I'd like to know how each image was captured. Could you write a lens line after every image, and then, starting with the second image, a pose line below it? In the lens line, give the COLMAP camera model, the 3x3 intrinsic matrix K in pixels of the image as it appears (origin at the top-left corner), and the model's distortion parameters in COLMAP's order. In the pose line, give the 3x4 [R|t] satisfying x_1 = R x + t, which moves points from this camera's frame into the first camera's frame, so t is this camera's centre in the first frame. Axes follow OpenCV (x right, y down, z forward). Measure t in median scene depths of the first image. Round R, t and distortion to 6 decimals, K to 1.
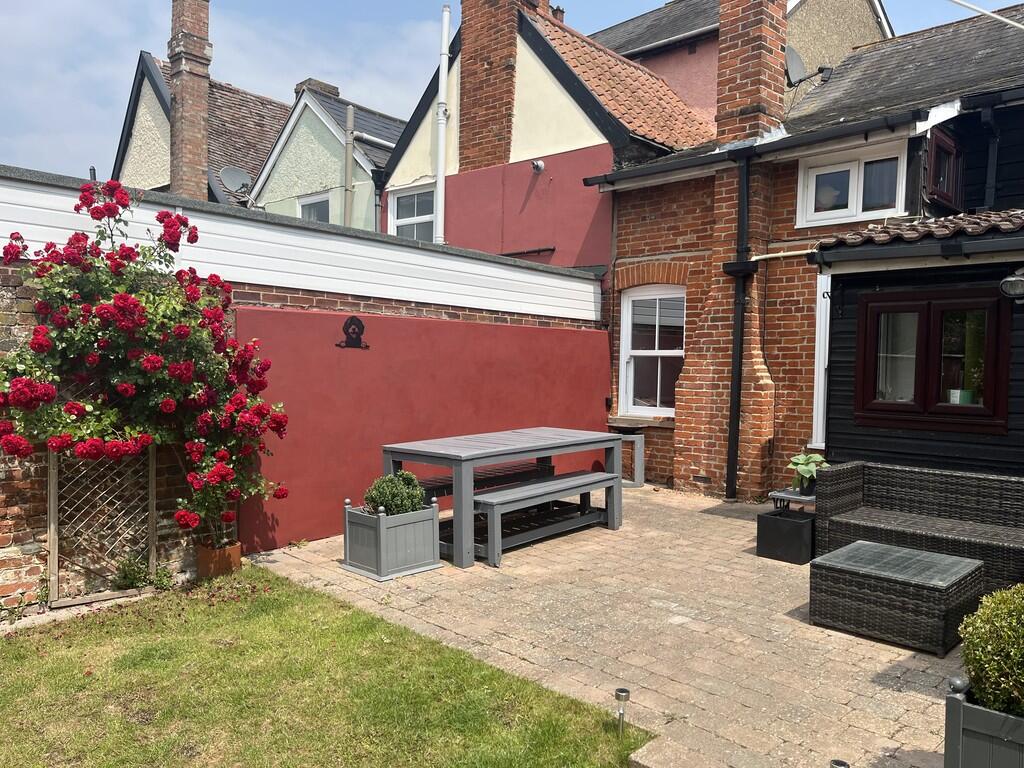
lens RADIAL K [[774.2, 0, 514.1], [0, 774.2, 393.4], [0, 0, 1]] dist [0.065162, -0.093715]
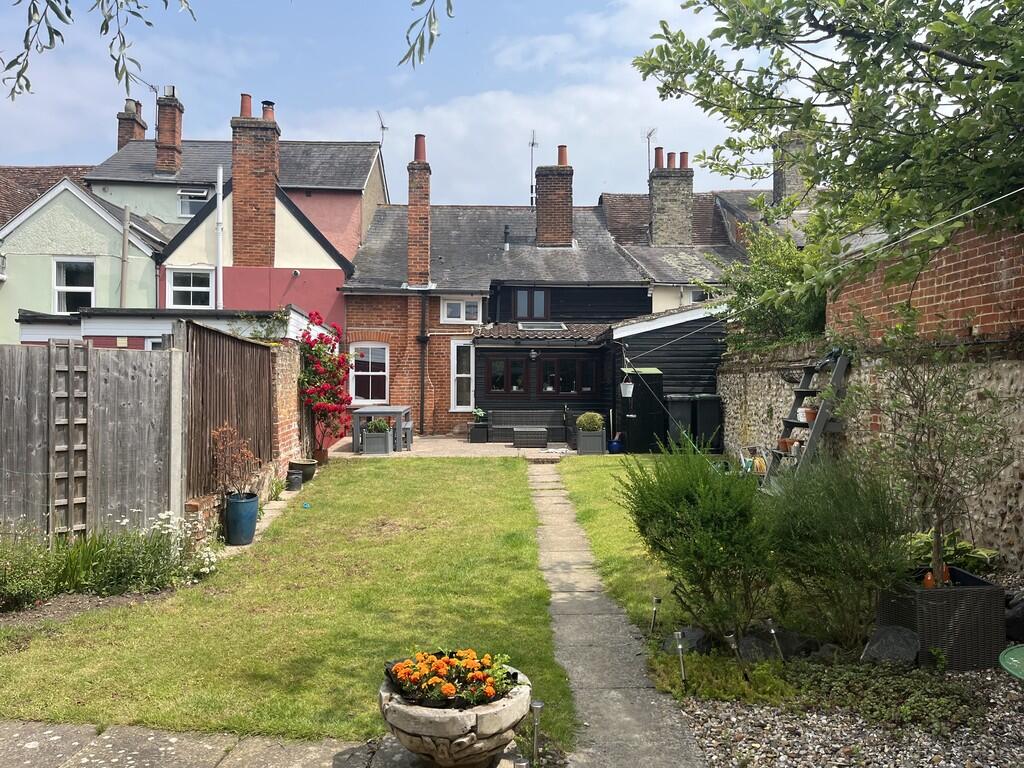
lens RADIAL K [[776.8, 0, 512.0], [0, 776.8, 384.0], [0, 0, 1]] dist [0.075483, -0.104829]
pose [[0.686879, -0.008563, 0.726721, -1.375594], [0.034461, 0.999190, -0.020798, 0.041533], [-0.725954, 0.039329, 0.686618, -0.912601]]
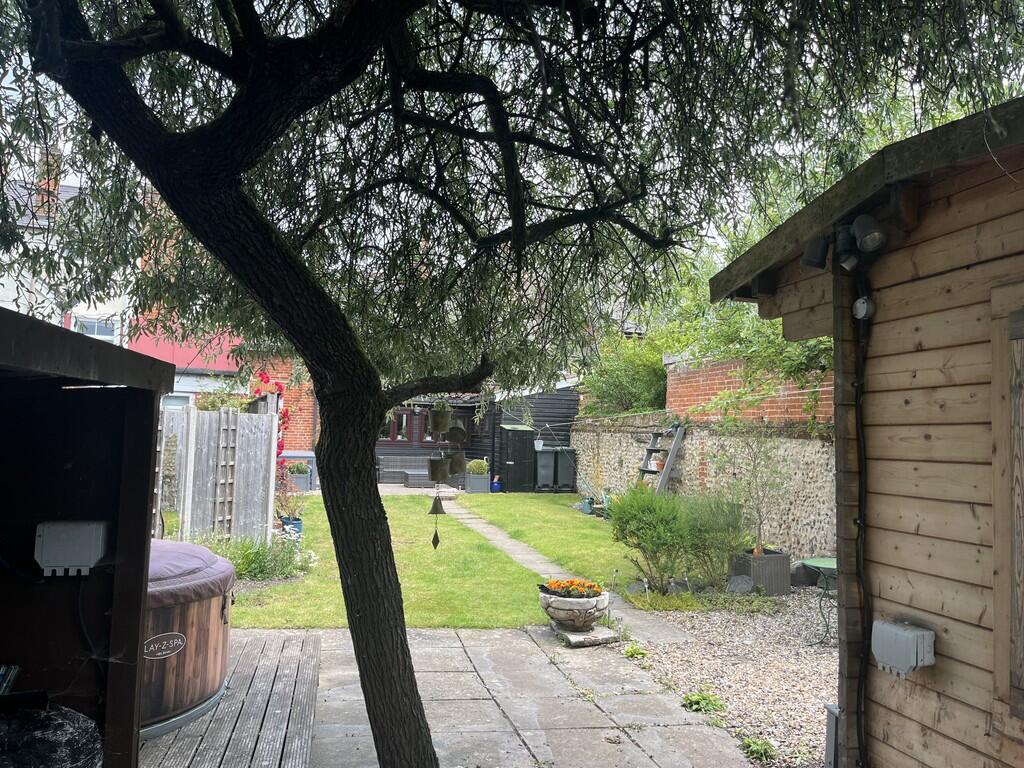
lens RADIAL K [[774.2, 0, 514.1], [0, 774.2, 393.4], [0, 0, 1]] dist [0.065162, -0.093715]
pose [[0.466391, 0.047723, 0.883290, -1.957784], [0.009484, 0.998216, -0.058940, 0.014850], [-0.884528, 0.035866, 0.465107, -0.960520]]
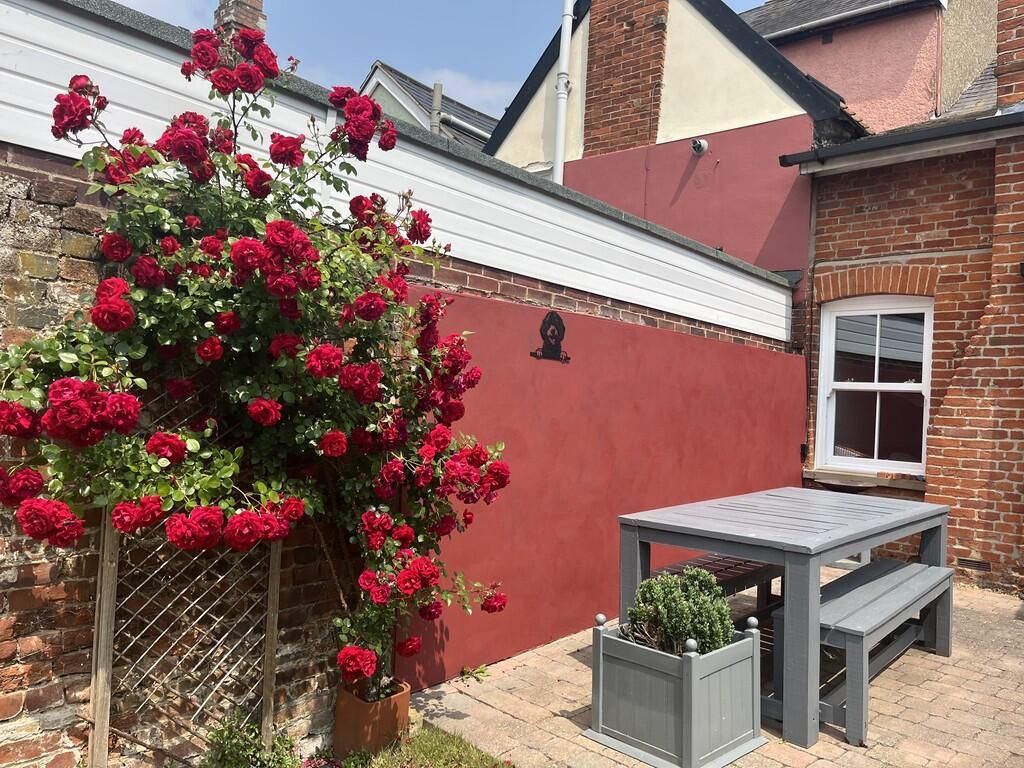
lens RADIAL K [[776.8, 0, 512.0], [0, 776.8, 384.0], [0, 0, 1]] dist [0.075483, -0.104829]
pose [[0.999453, 0.031810, 0.009016, -0.222801], [-0.031220, 0.997748, -0.059372, 0.001735], [-0.010885, 0.059058, 0.998195, 0.316313]]
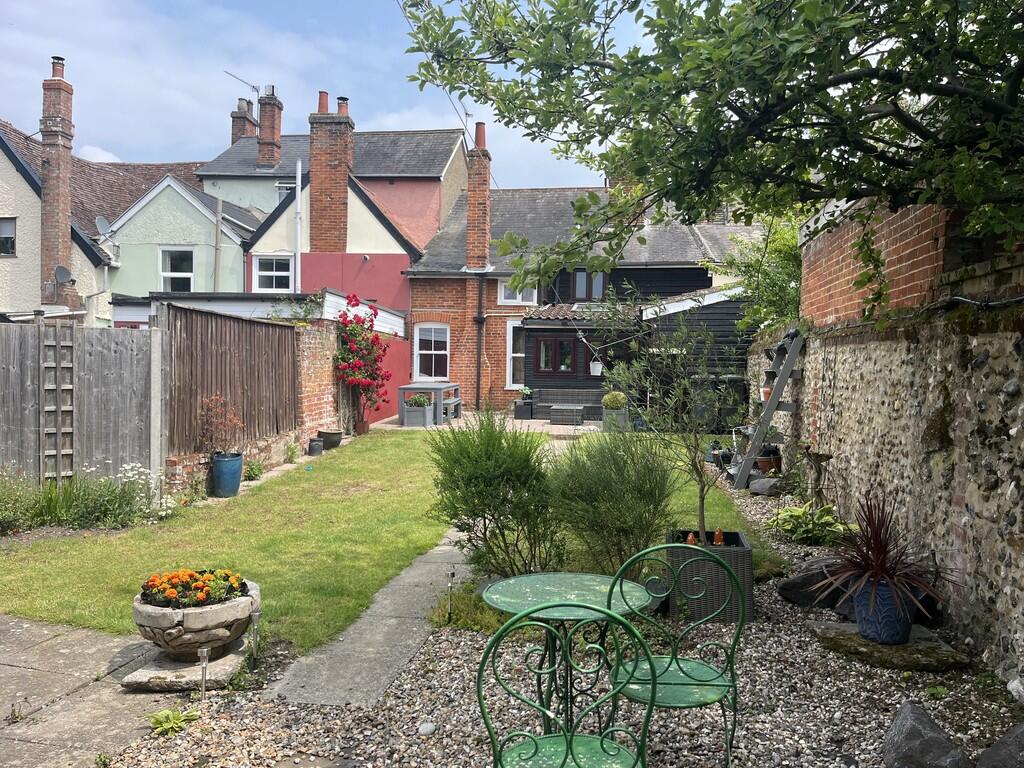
lens RADIAL K [[774.2, 0, 514.1], [0, 774.2, 393.4], [0, 0, 1]] dist [0.065162, -0.093715]
pose [[0.799887, -0.022974, 0.599711, -1.227083], [0.019893, 0.999733, 0.011766, 0.055838], [-0.599821, 0.002519, 0.800130, -1.162760]]
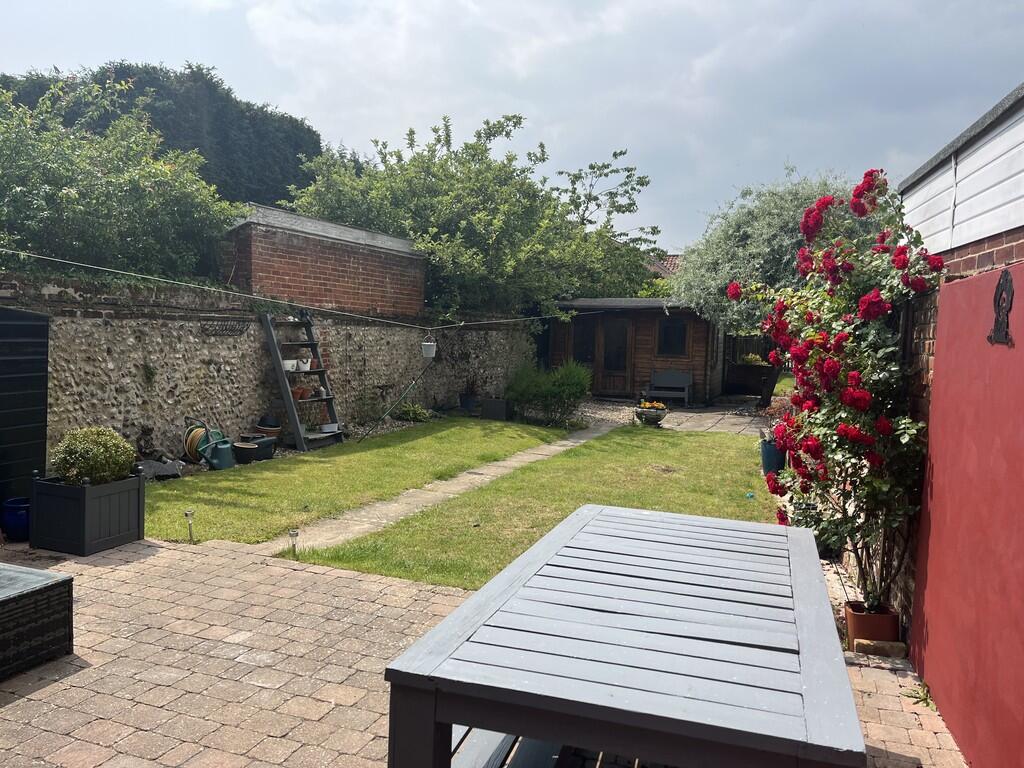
lens RADIAL K [[774.2, 0, 514.1], [0, 774.2, 393.4], [0, 0, 1]] dist [0.065162, -0.093715]
pose [[-0.895247, -0.003835, -0.445553, 0.198895], [-0.061224, 0.991537, 0.114483, -0.057136], [0.441343, 0.129769, -0.887905, 1.139649]]
